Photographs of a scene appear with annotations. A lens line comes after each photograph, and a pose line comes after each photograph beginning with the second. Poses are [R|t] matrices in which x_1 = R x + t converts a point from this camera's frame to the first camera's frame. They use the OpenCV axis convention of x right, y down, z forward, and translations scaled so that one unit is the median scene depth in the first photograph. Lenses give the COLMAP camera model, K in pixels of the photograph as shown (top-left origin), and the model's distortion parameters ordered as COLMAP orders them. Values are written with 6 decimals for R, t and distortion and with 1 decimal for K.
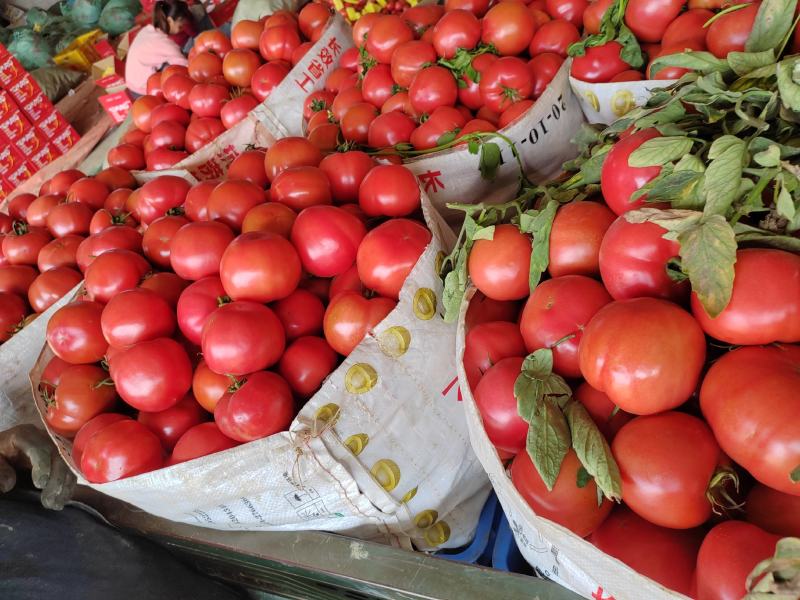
lens RADIAL K [[621.1, 0, 403.6], [0, 621.1, 295.0], [0, 0, 1]] dist [0.013925, 0.012125]
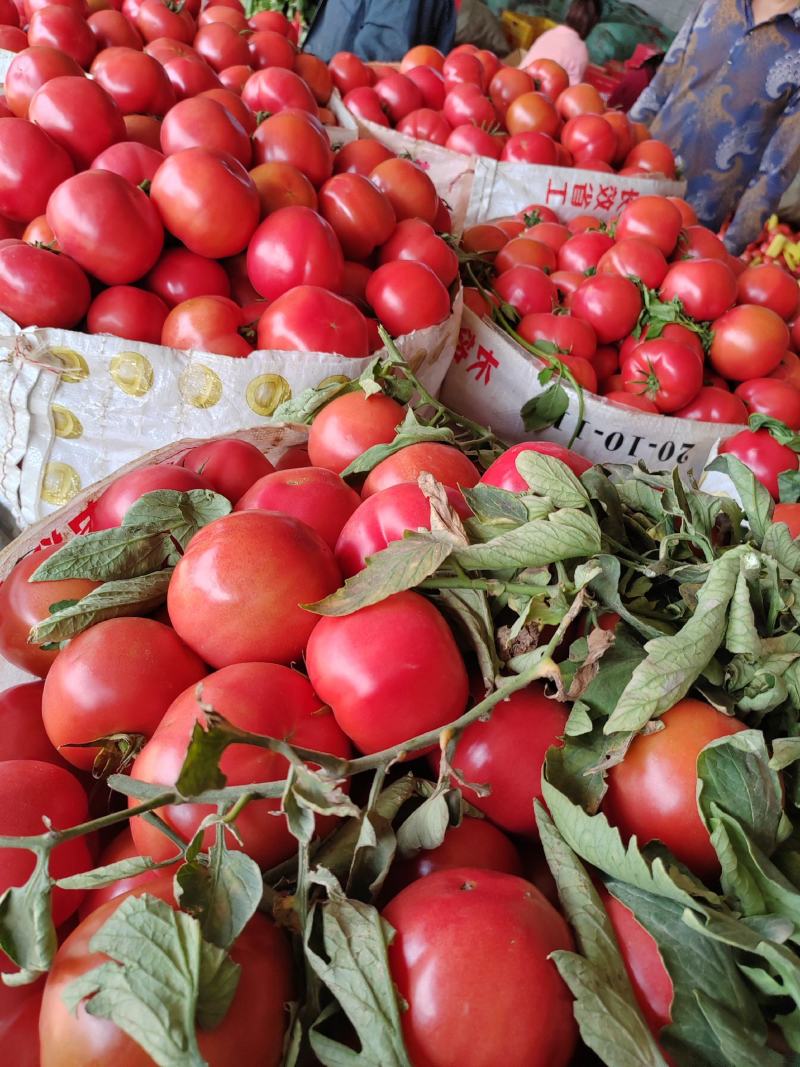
lens RADIAL K [[828.4, 0, 404.5], [0, 828.4, 533.4], [0, 0, 1]] dist [0.013925, 0.012125]
pose [[0.543685, 0.830654, -0.120085, 0.226713], [-0.827836, 0.554305, 0.086218, -0.067645], [0.138181, 0.052535, 0.989013, 0.041246]]
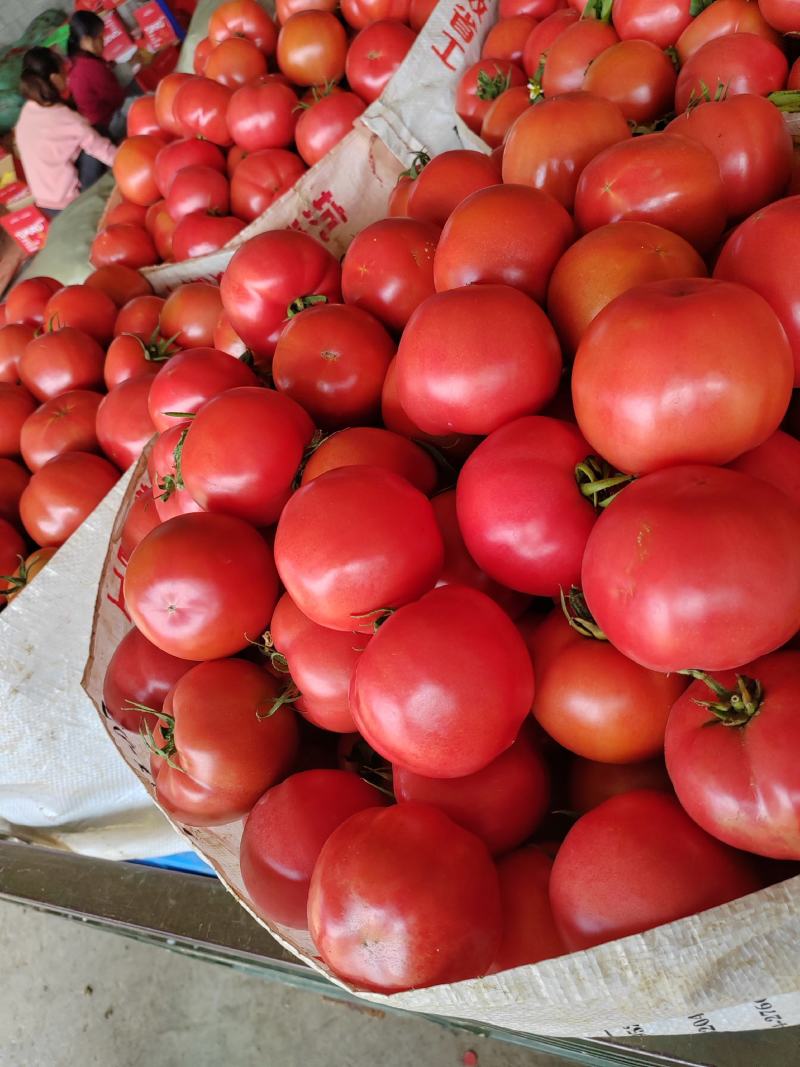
lens RADIAL K [[828.4, 0, 408.1], [0, 828.4, 531.9], [0, 0, 1]] dist [0.013925, 0.012125]
pose [[0.993182, -0.112134, -0.031874, -0.253148], [0.114527, 0.989582, 0.087239, -0.008100], [0.021760, -0.090295, 0.995677, 0.312738]]
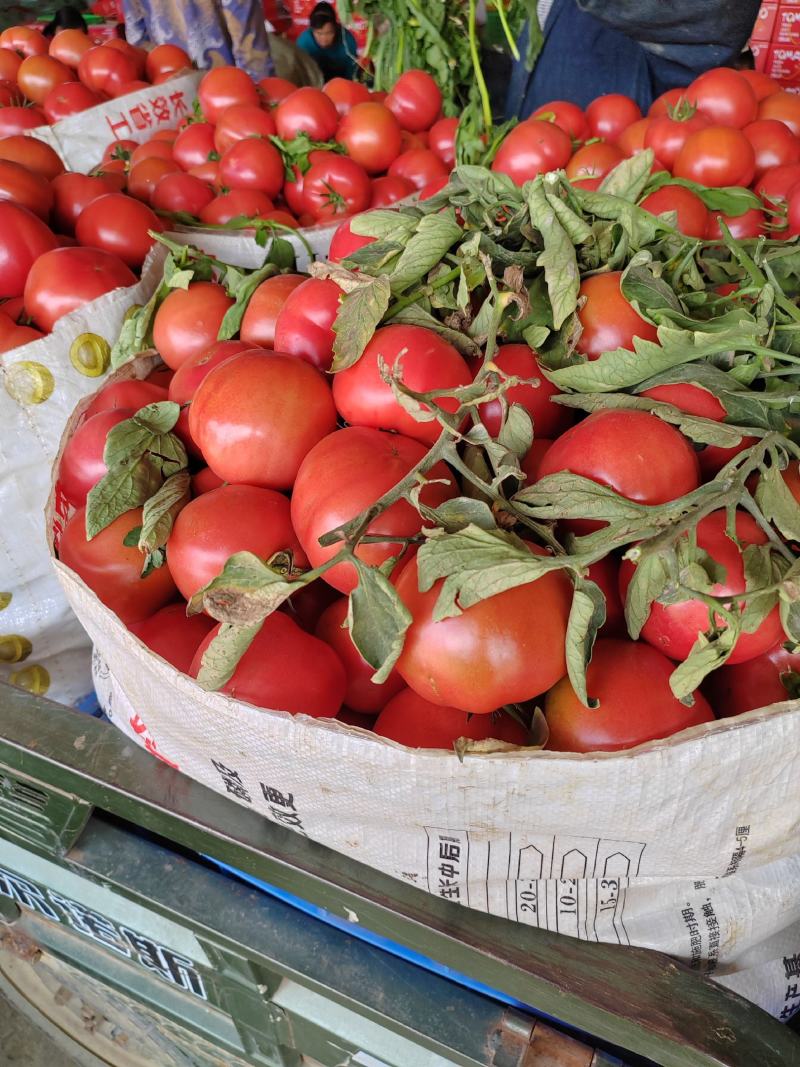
lens RADIAL K [[828.4, 0, 410.1], [0, 828.4, 537.2], [0, 0, 1]] dist [0.013925, 0.012125]
pose [[0.935142, 0.313063, 0.165833, 0.182281], [-0.304265, 0.949494, -0.076705, 0.112201], [-0.181471, 0.021273, 0.983166, -0.036905]]
